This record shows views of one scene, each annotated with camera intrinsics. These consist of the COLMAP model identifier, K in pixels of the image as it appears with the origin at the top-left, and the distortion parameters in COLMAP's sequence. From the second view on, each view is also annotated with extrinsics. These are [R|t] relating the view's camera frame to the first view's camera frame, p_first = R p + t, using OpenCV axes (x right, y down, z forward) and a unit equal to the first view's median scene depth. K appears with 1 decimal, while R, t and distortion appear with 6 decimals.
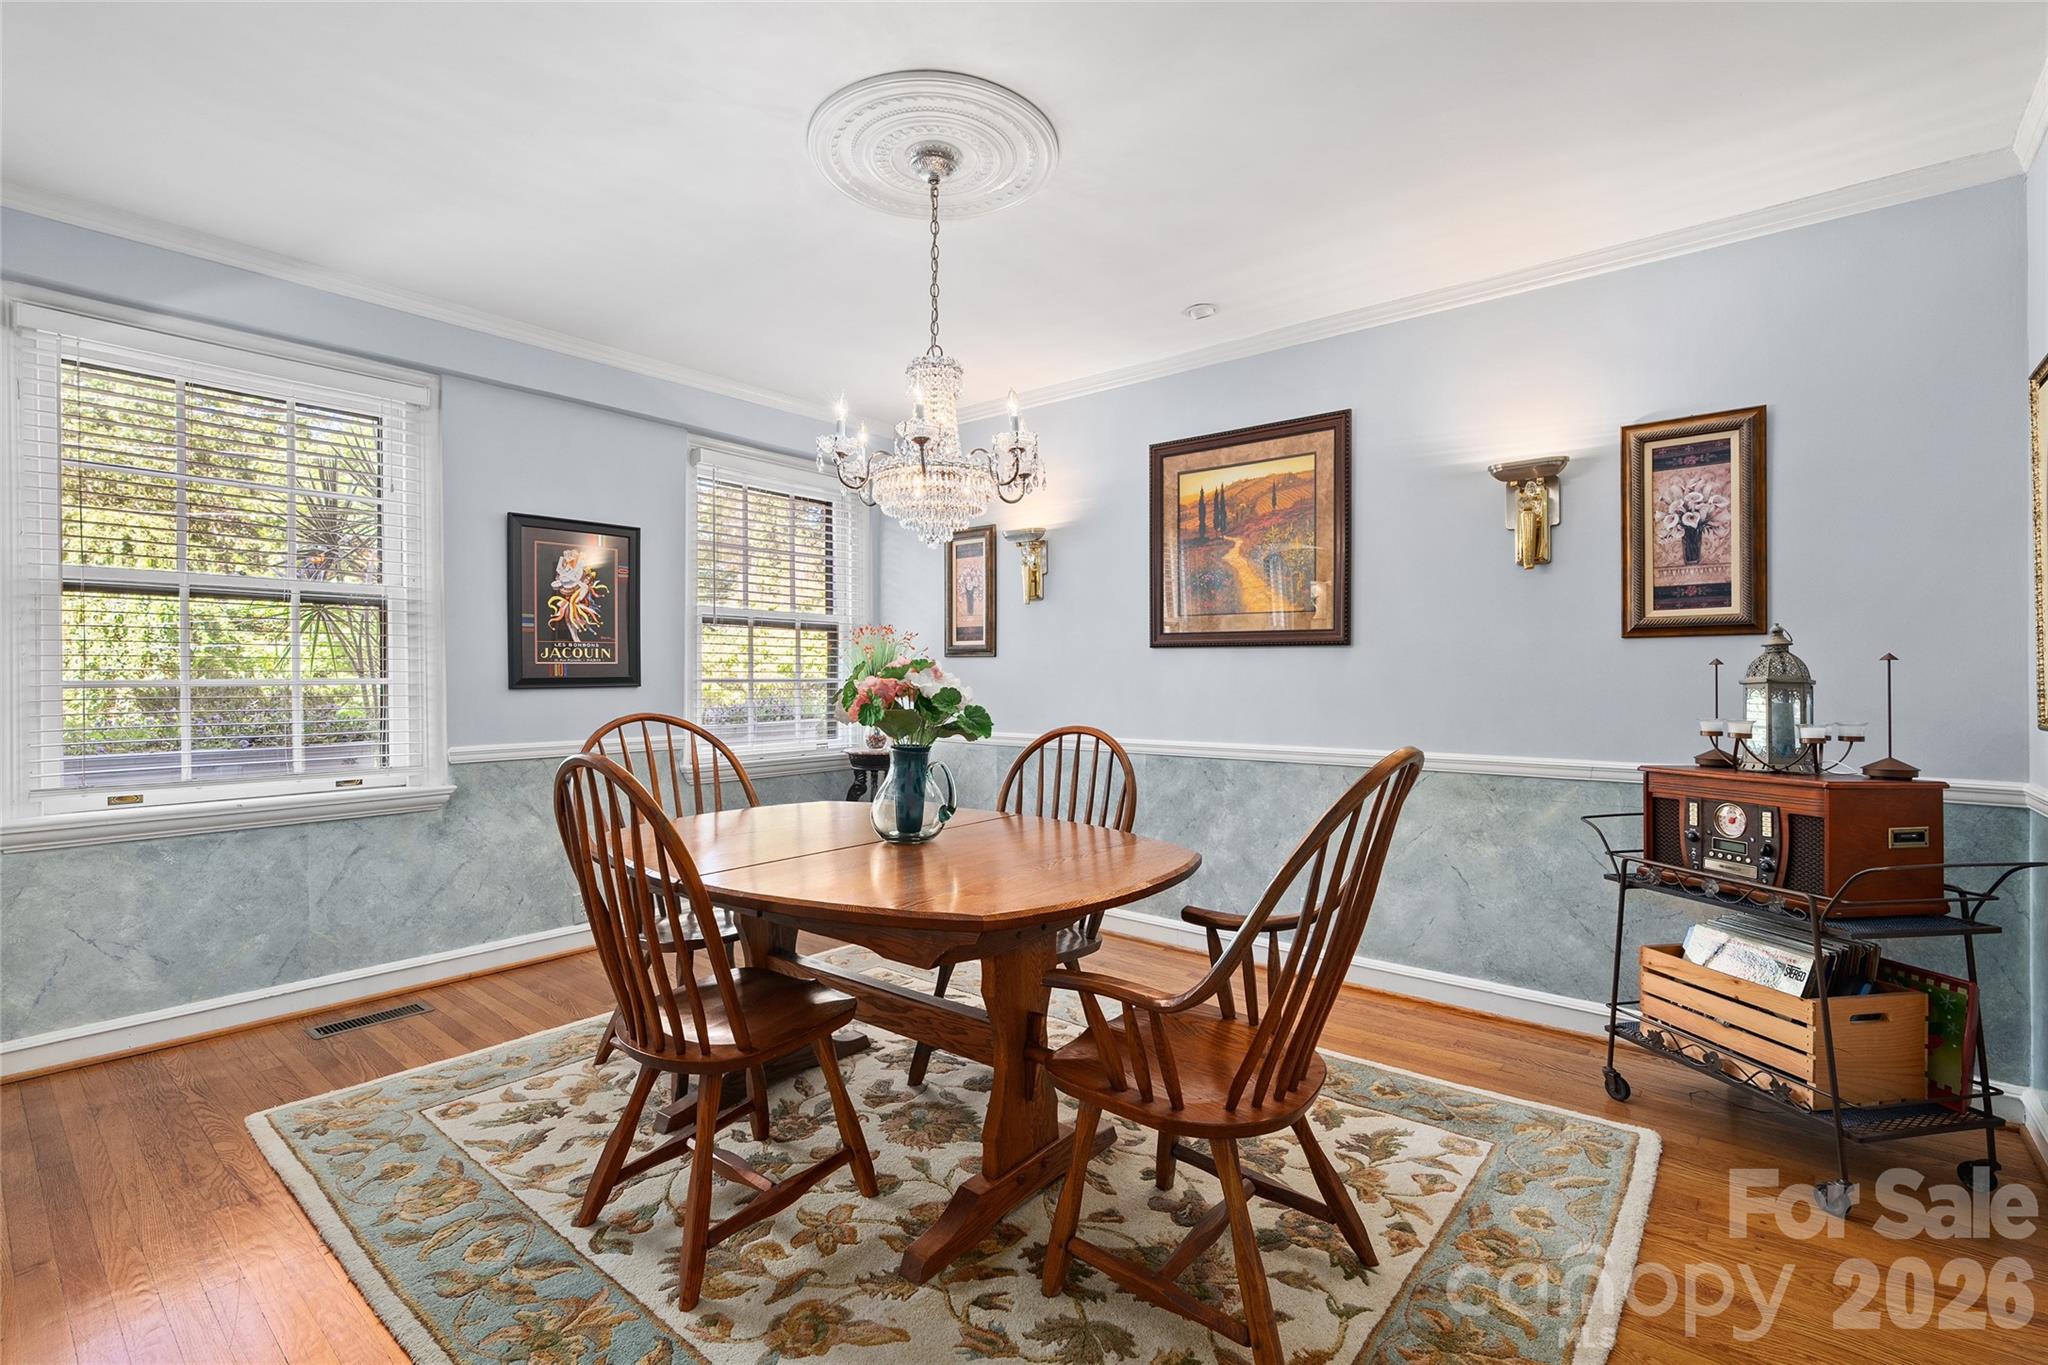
lens RADIAL K [[920.1, 0, 1013.8], [0, 920.1, 677.0], [0, 0, 1]] dist [0.000463, 0.000295]
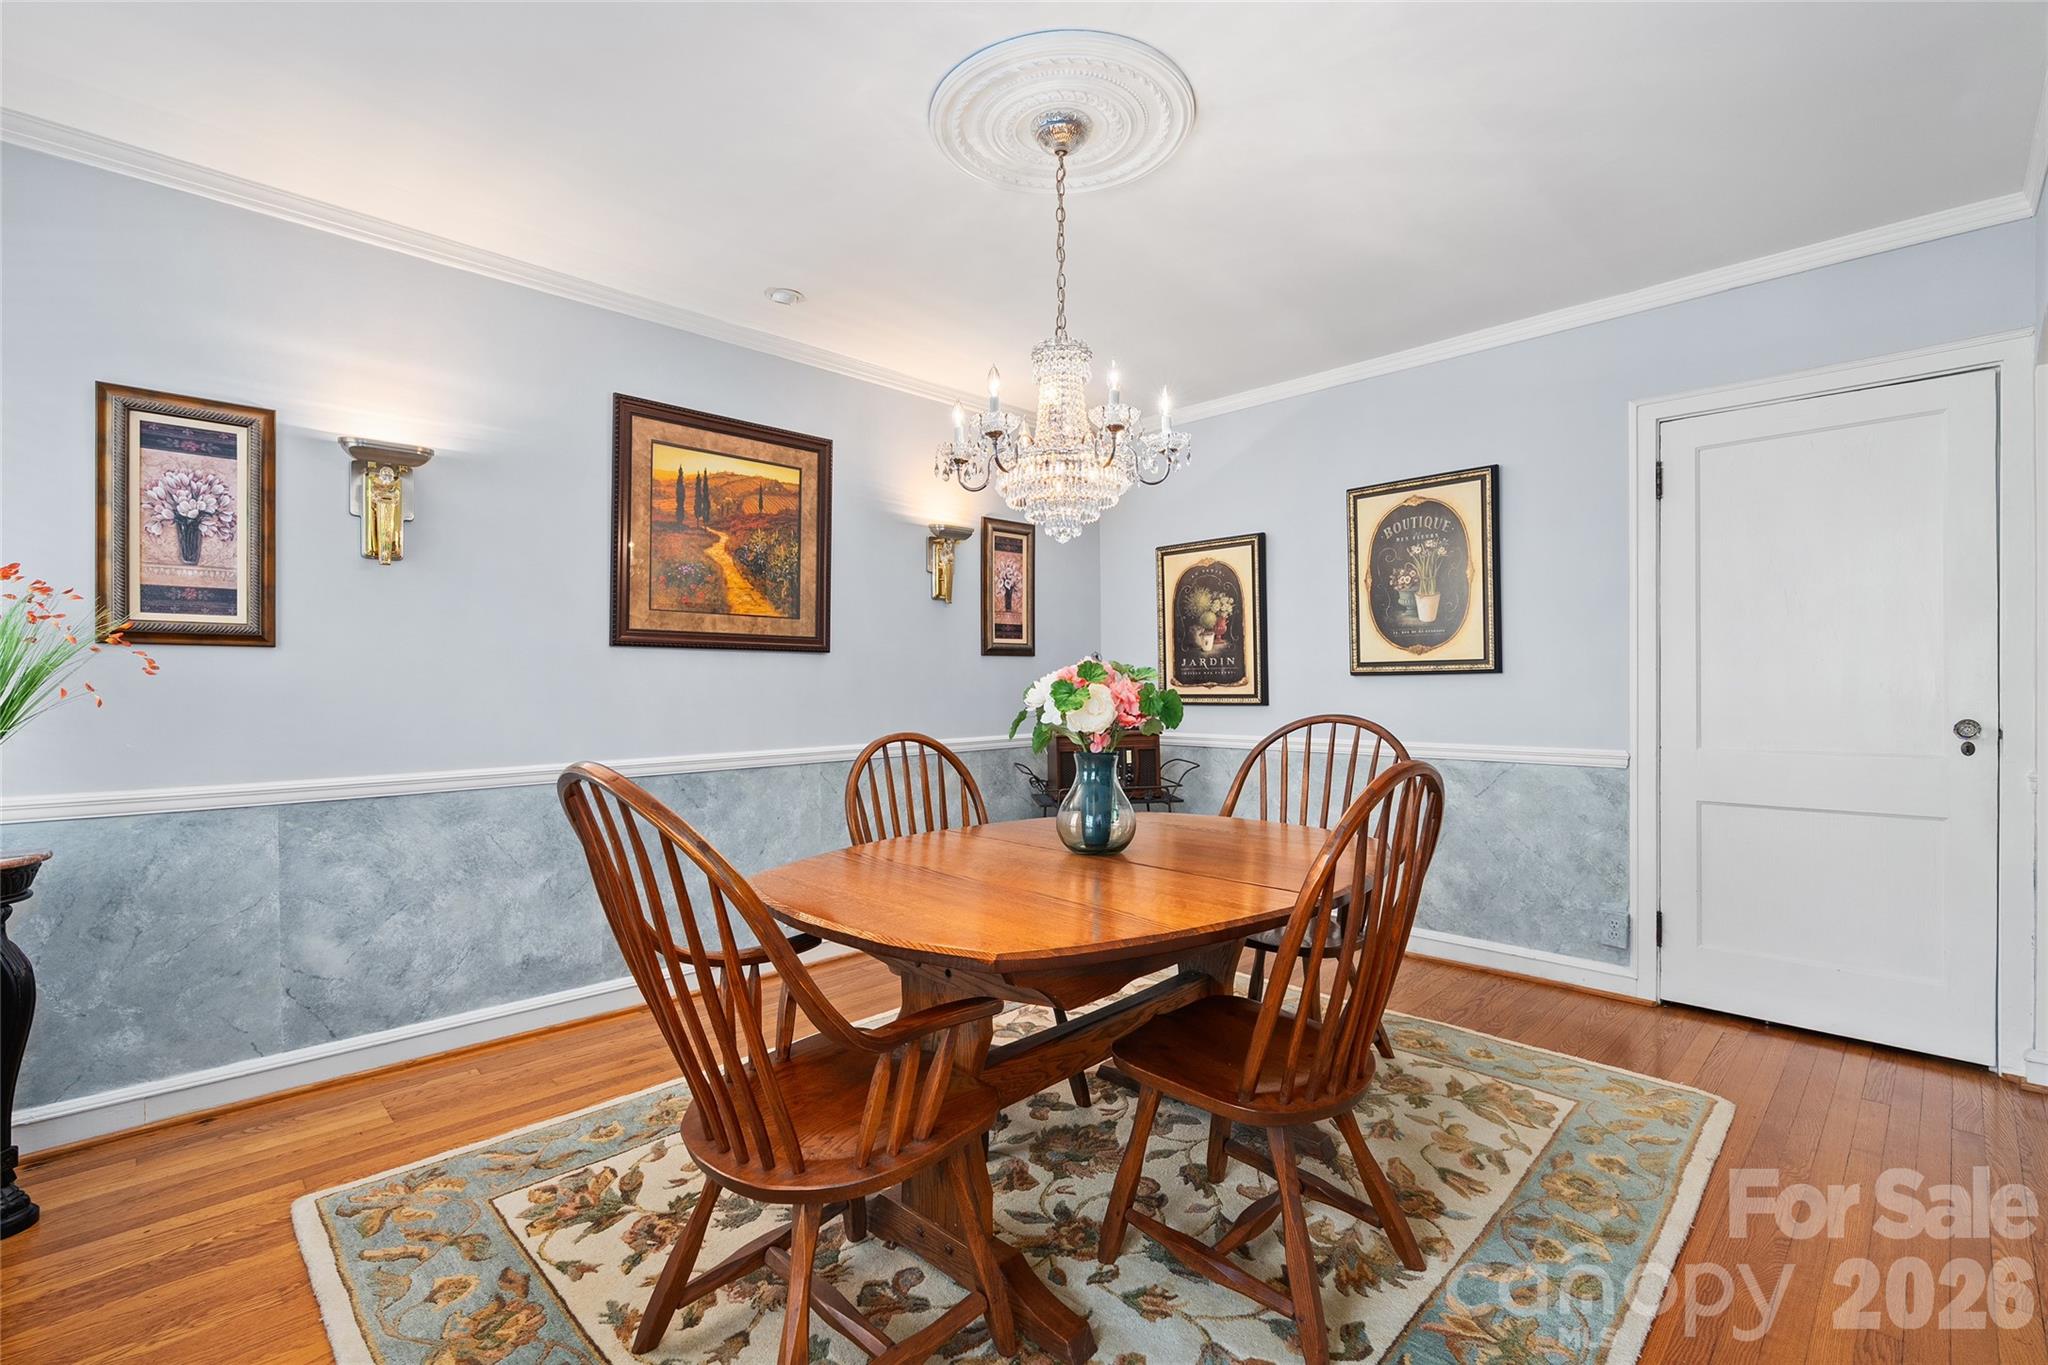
lens RADIAL K [[920.1, 0, 1026.4], [0, 920.1, 678.8], [0, 0, 1]] dist [0.000463, 0.000295]
pose [[0.093573, 0.003960, 0.995605, -0.670287], [0.007267, 0.999963, -0.004660, 0.003459], [-0.995586, 0.007671, 0.093541, 0.620282]]
